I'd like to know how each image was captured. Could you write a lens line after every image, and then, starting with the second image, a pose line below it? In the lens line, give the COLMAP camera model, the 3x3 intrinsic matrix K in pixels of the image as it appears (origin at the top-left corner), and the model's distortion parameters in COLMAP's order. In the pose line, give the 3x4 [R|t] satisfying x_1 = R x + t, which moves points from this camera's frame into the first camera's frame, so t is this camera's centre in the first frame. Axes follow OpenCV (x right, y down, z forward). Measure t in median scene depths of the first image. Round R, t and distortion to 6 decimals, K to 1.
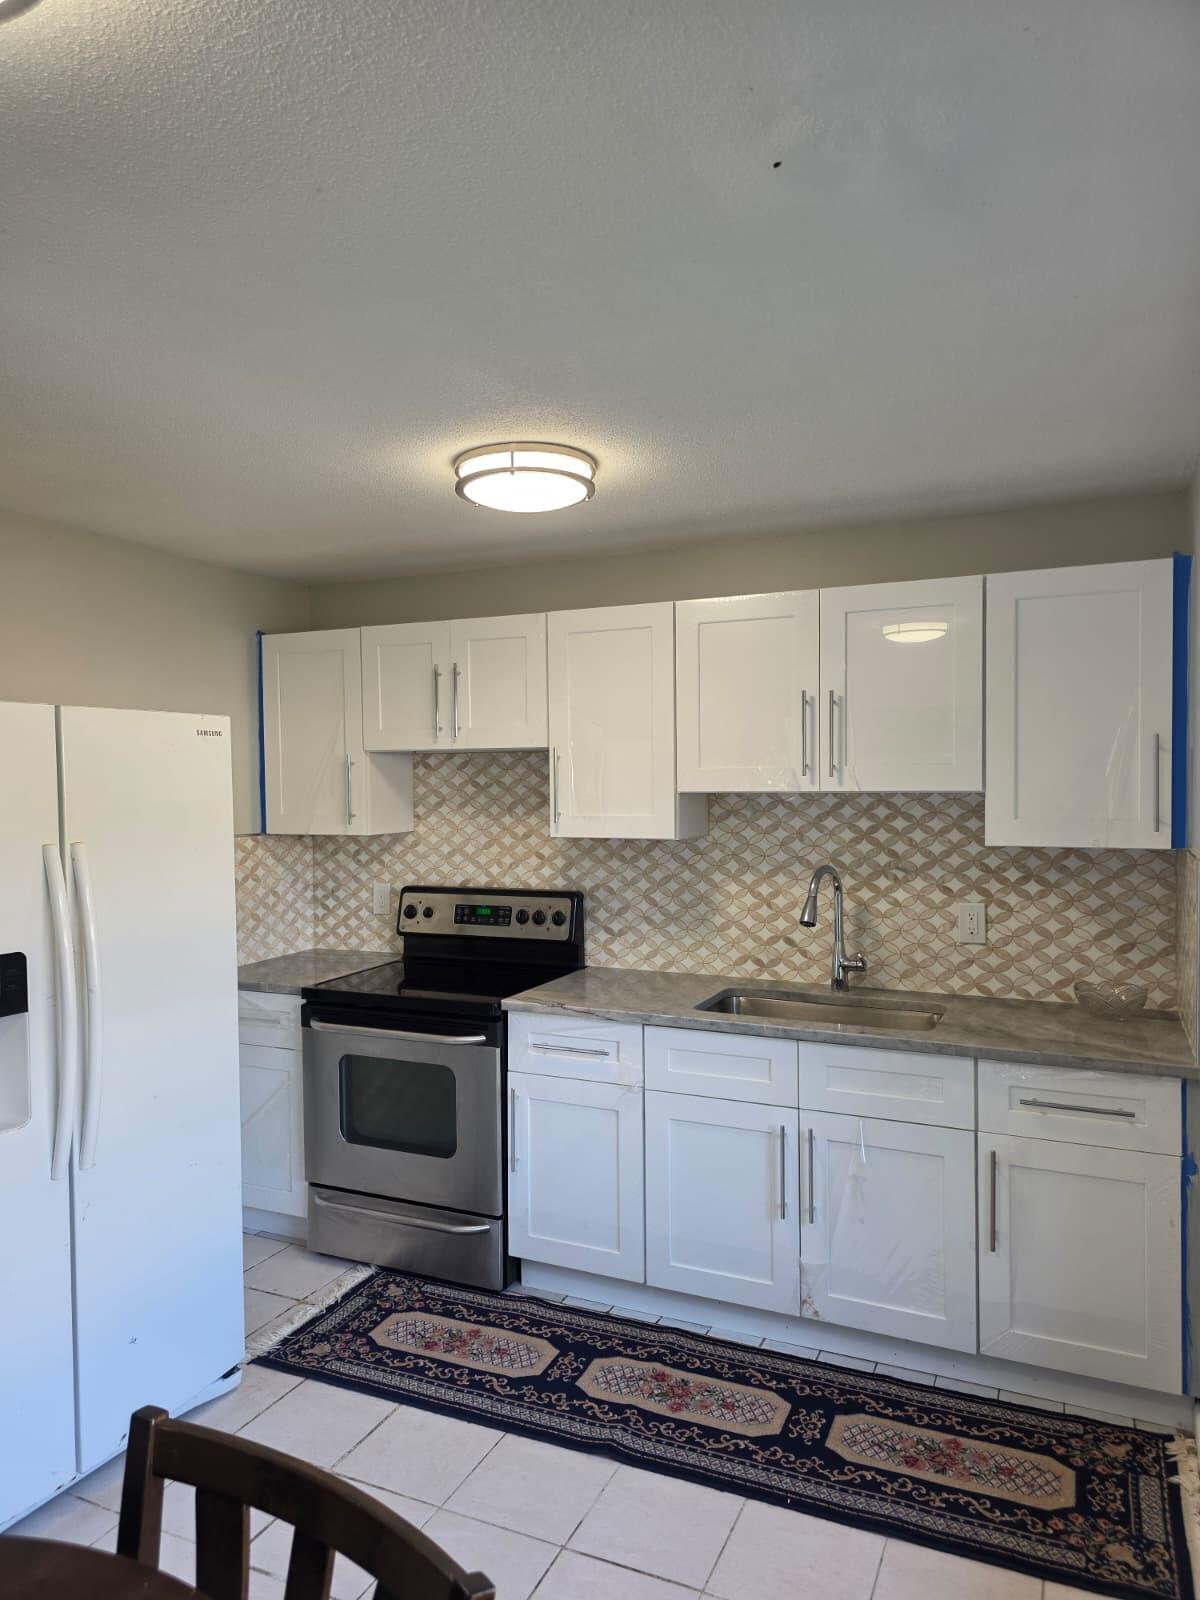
lens RADIAL K [[1068.5, 0, 600.0], [0, 1068.5, 800.0], [0, 0, 1]] dist [0.117628, -0.180654]
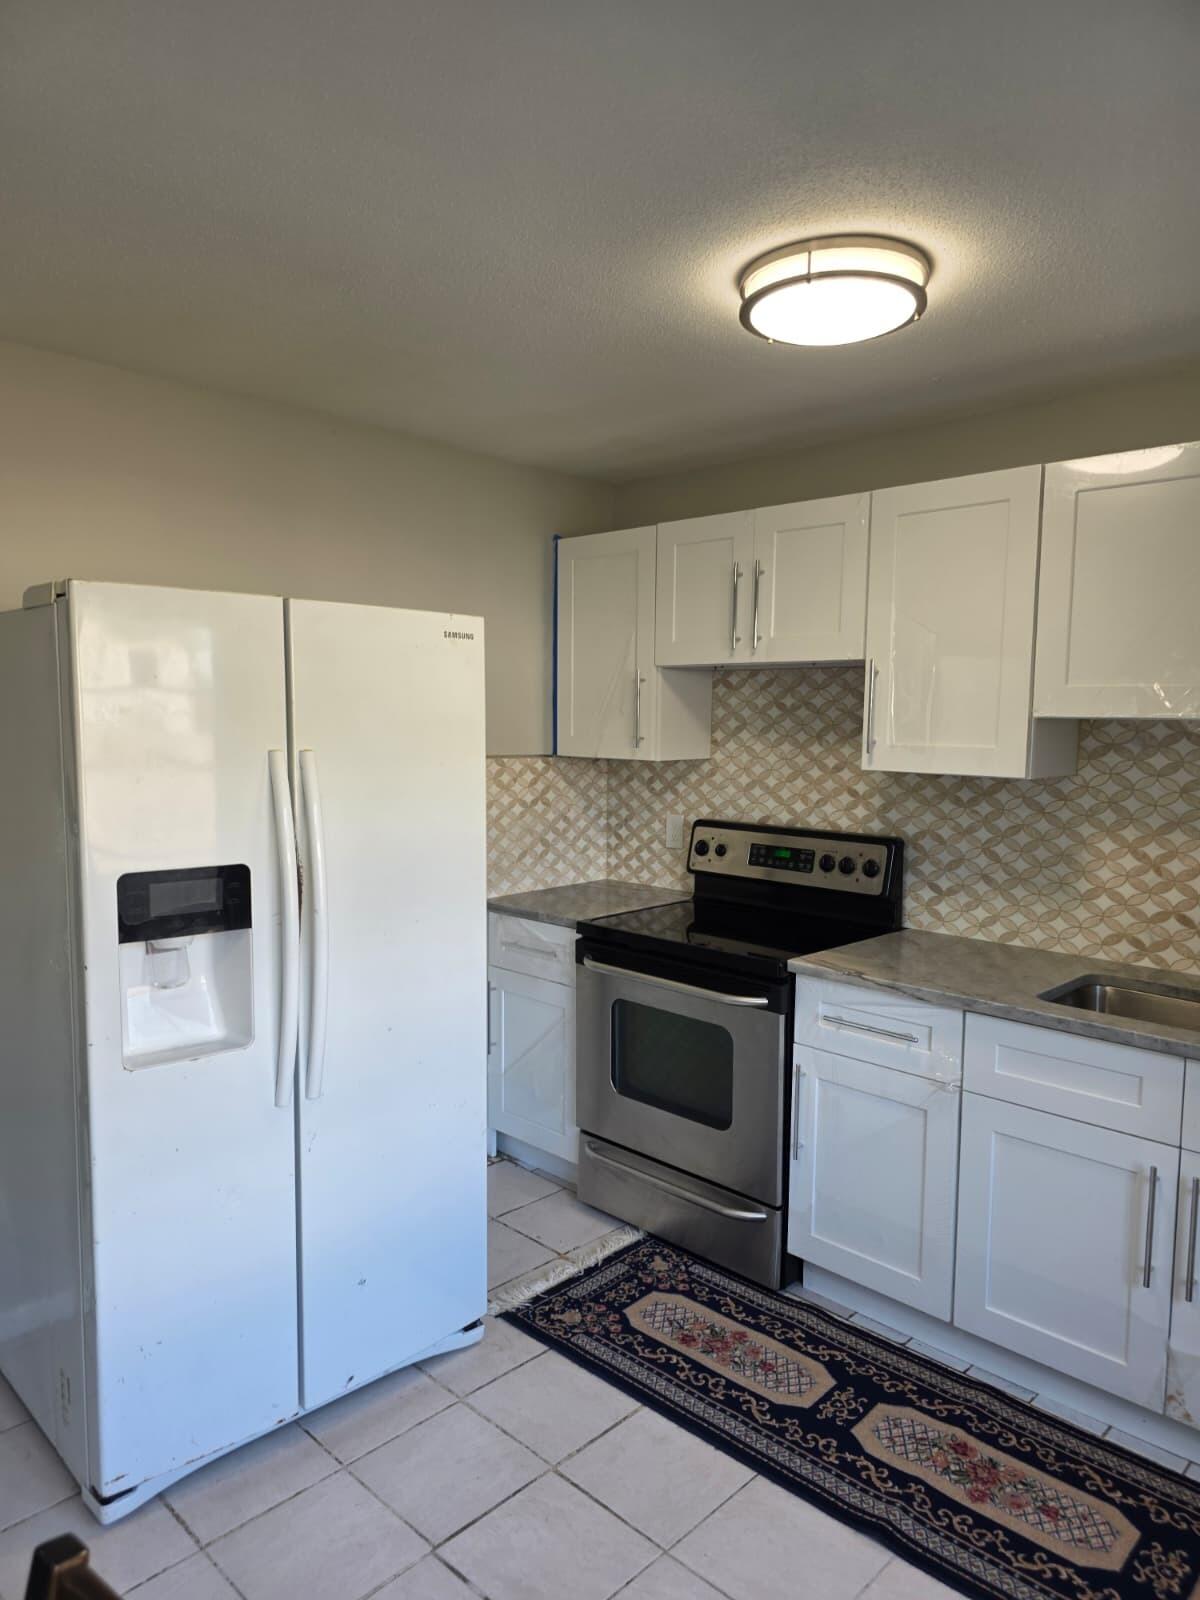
lens RADIAL K [[1086.4, 0, 577.2], [0, 1086.4, 808.1], [0, 0, 1]] dist [0.060330, -0.049508]
pose [[0.940811, 0.051402, -0.335012, 0.032815], [-0.028880, 0.996996, 0.071870, 0.010887], [0.337699, -0.057941, 0.939469, 0.148470]]
